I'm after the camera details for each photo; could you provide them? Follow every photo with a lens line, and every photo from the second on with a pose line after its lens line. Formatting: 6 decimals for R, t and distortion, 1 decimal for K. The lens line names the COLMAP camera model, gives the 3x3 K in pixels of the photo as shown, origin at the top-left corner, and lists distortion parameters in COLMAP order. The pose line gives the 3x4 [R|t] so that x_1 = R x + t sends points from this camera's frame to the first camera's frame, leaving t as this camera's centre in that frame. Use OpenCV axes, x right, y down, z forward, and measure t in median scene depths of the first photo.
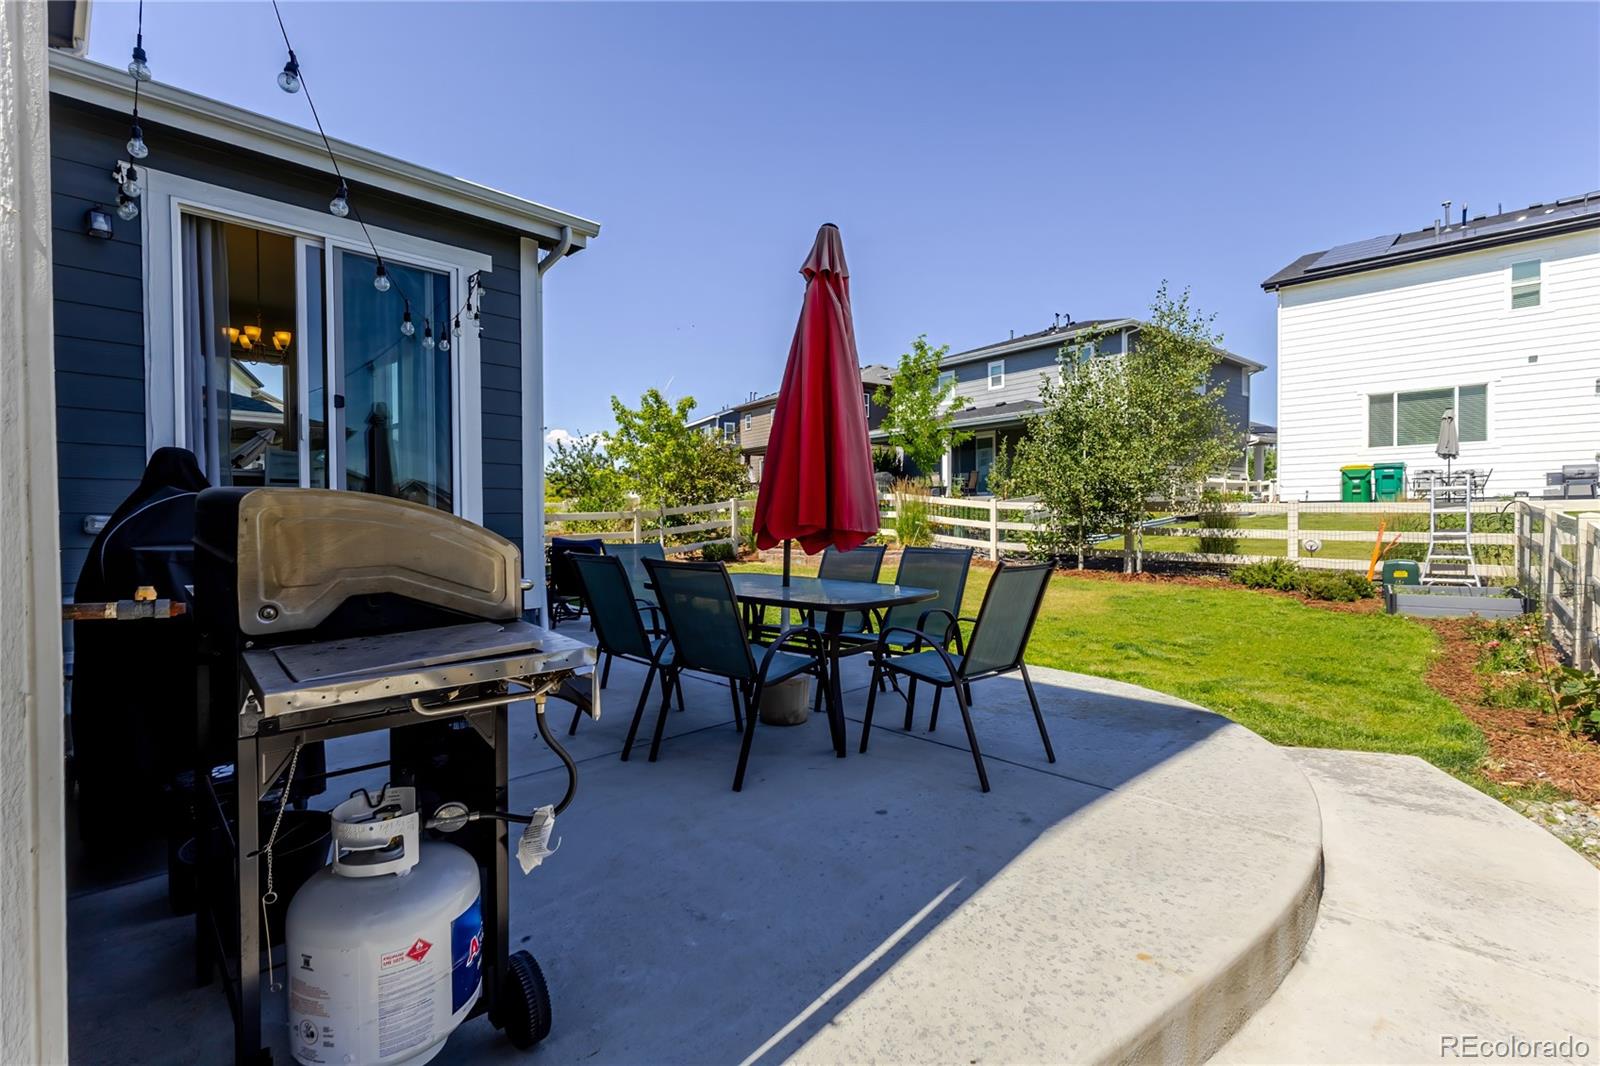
lens RADIAL K [[730.4, 0, 802.0], [0, 730.4, 533.0], [0, 0, 1]] dist [0.002431, 0.000482]
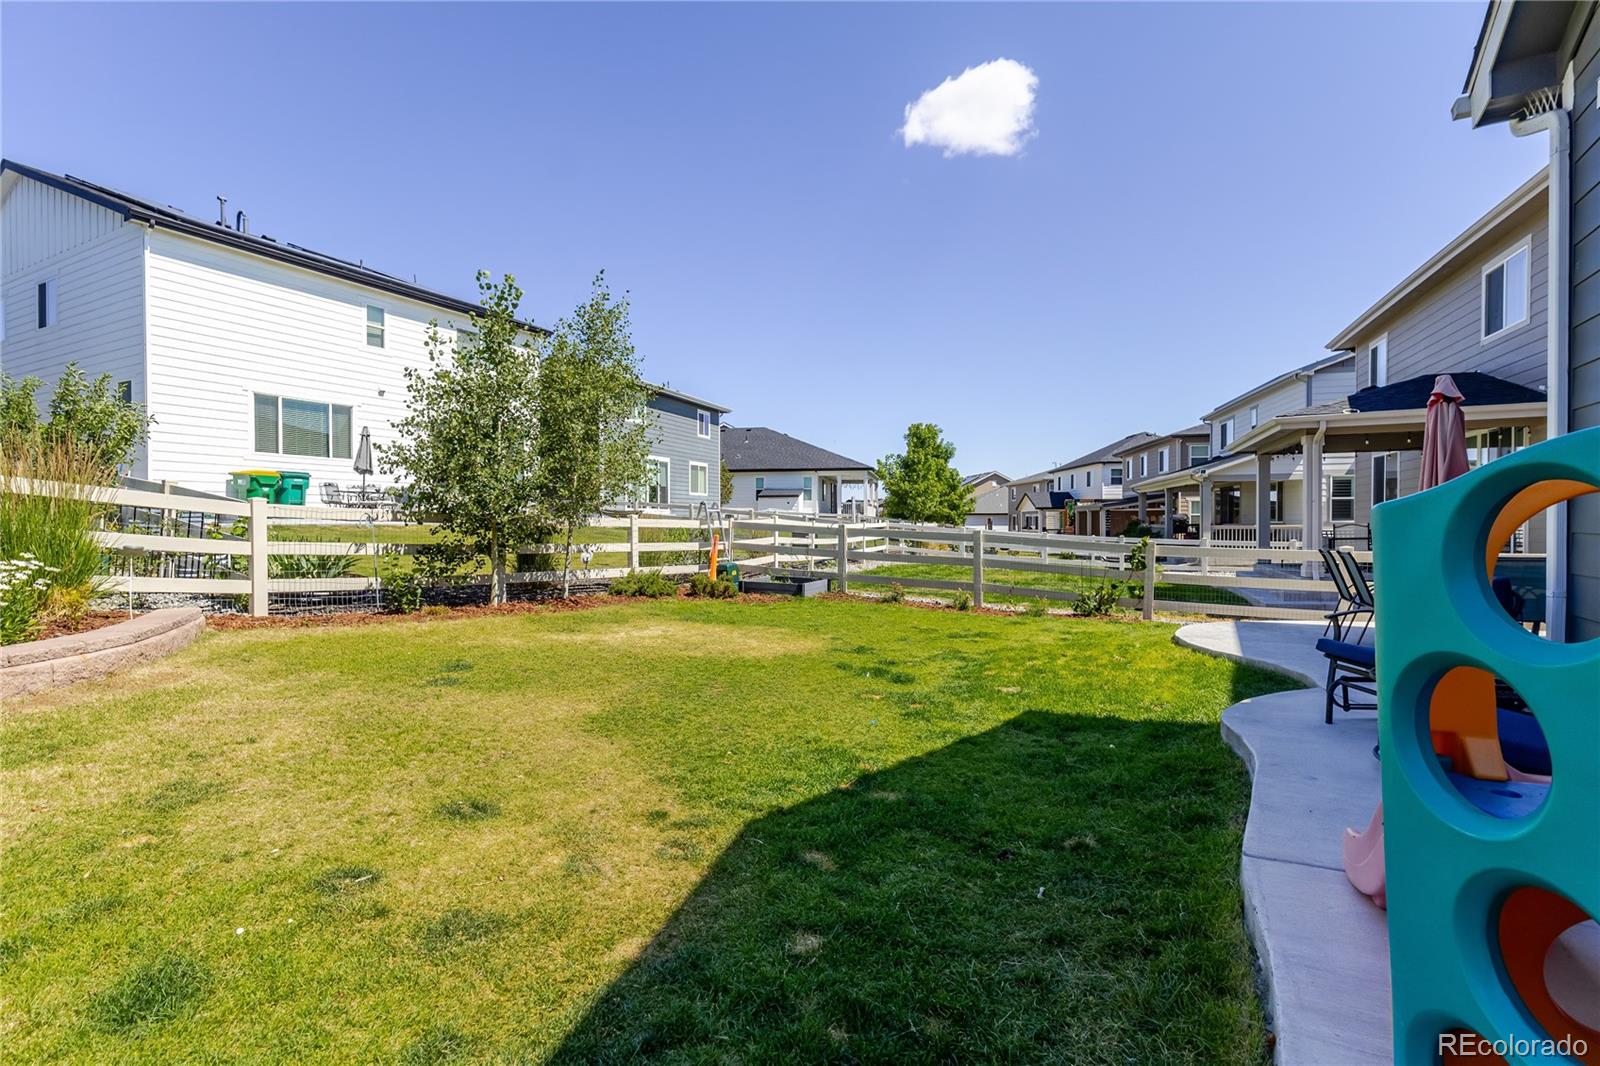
lens RADIAL K [[735.2, 0, 802.6], [0, 735.2, 528.6], [0, 0, 1]] dist [-0.002255, -0.000069]
pose [[-0.249344, -0.001971, 0.968413, -0.290623], [0.017596, 0.999824, 0.006566, -0.018184], [-0.968255, 0.018677, -0.249265, 0.632266]]
